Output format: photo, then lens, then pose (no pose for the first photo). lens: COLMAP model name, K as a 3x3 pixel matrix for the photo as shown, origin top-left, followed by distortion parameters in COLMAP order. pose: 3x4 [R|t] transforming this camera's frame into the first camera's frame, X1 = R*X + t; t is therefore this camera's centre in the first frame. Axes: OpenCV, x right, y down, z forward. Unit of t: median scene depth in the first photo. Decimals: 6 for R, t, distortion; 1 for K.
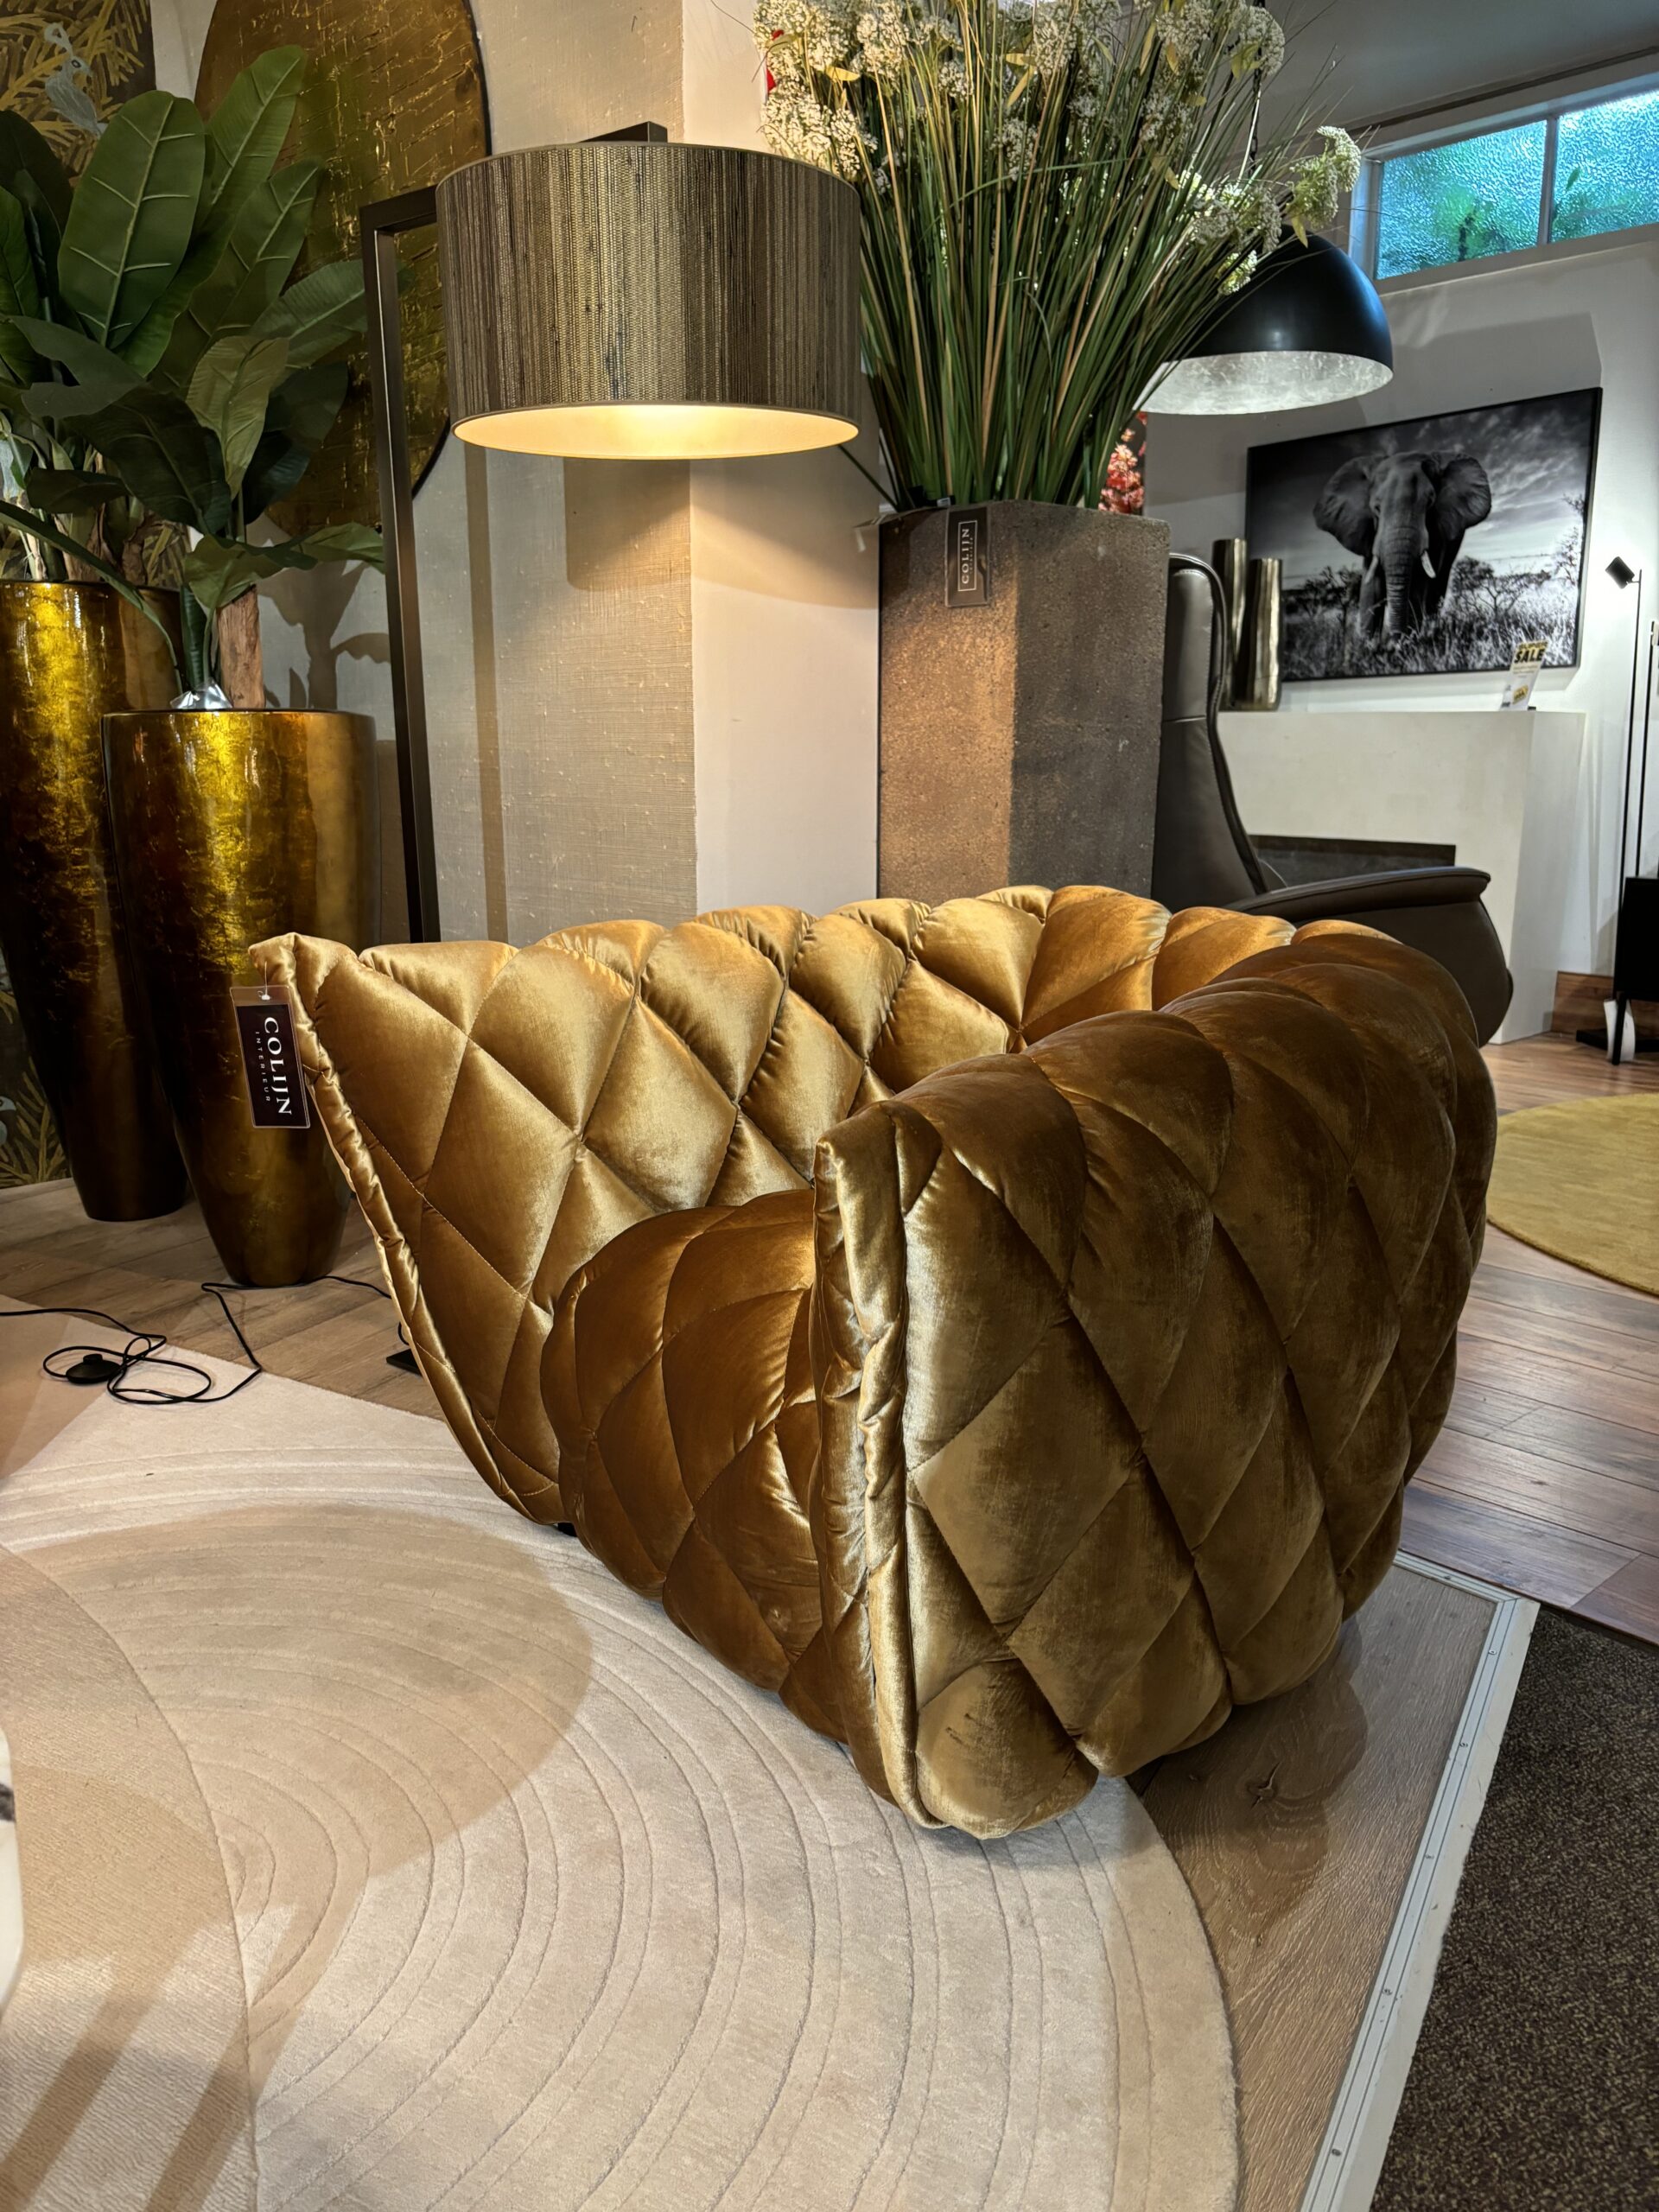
lens RADIAL K [[1705.7, 0, 828.4], [0, 1705.7, 1111.9], [0, 0, 1]] dist [0.031939, -0.022106]
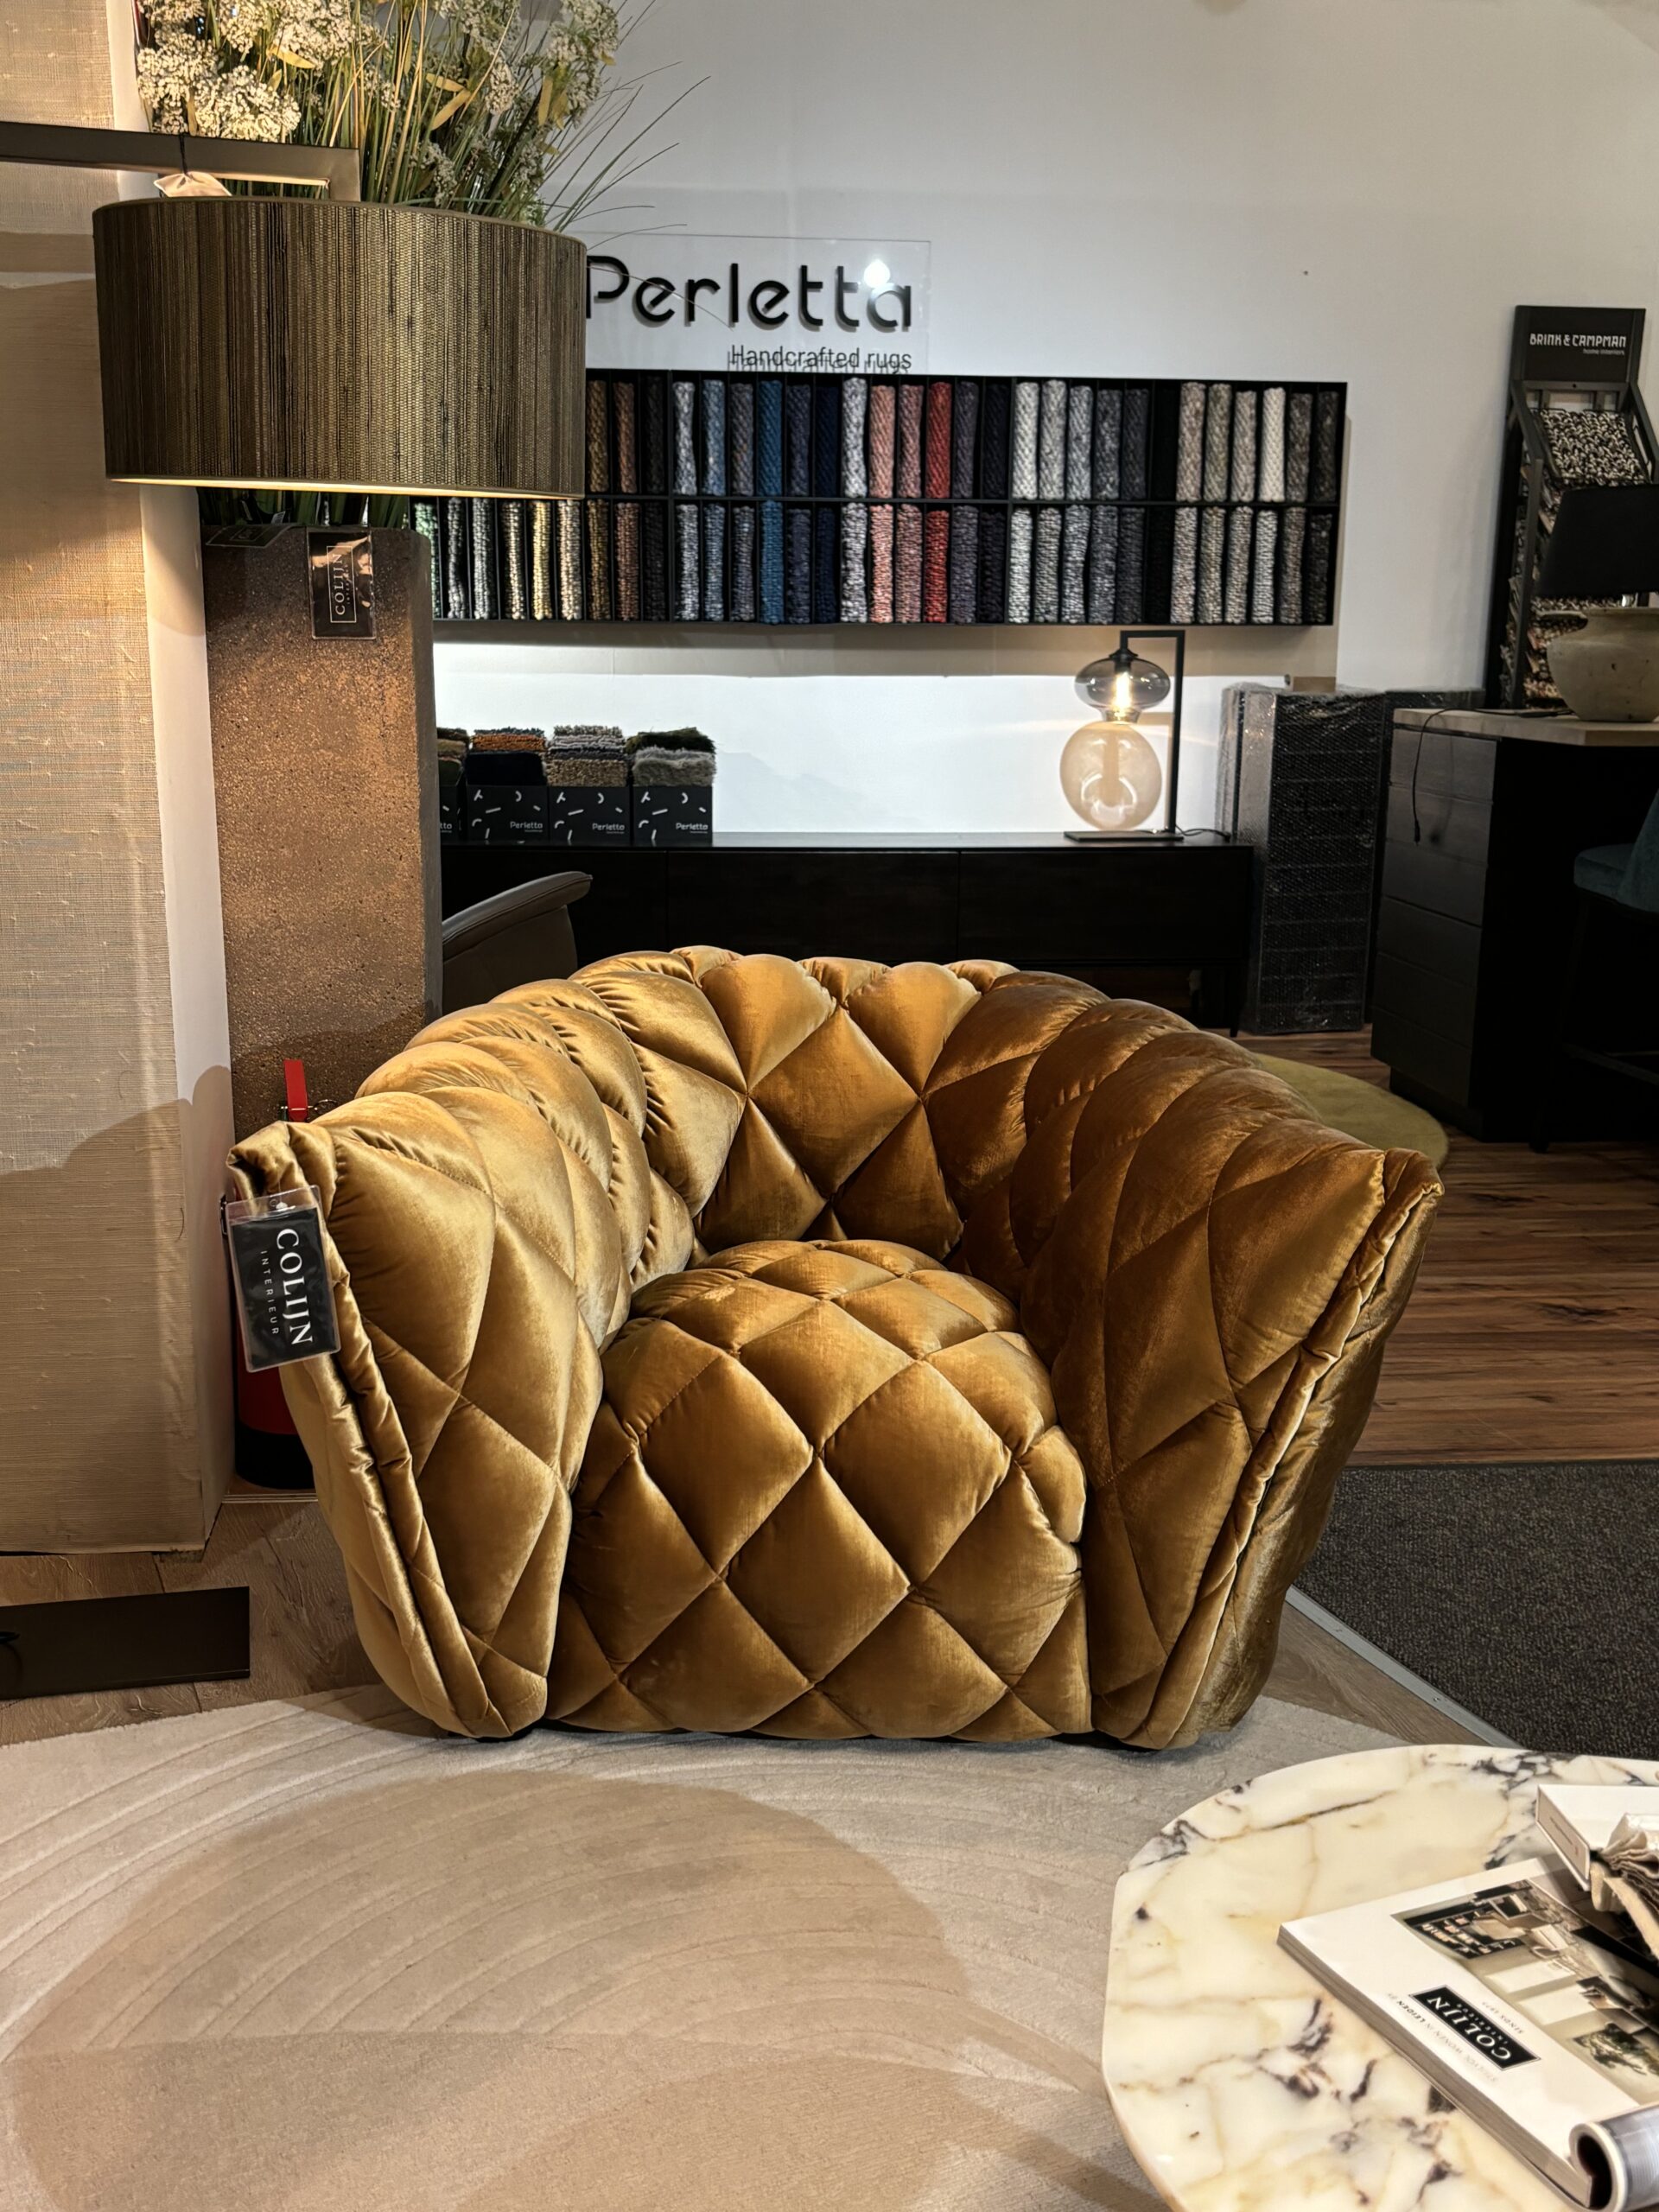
lens RADIAL K [[2223.9, 0, 829.7], [0, 2223.9, 1102.1], [0, 0, 1]] dist [0.015854, 0.000000]
pose [[0.594154, -0.163762, 0.787504, -0.936459], [0.157788, 0.983762, 0.085526, -0.154607], [-0.788723, 0.073443, 0.610346, 0.148717]]
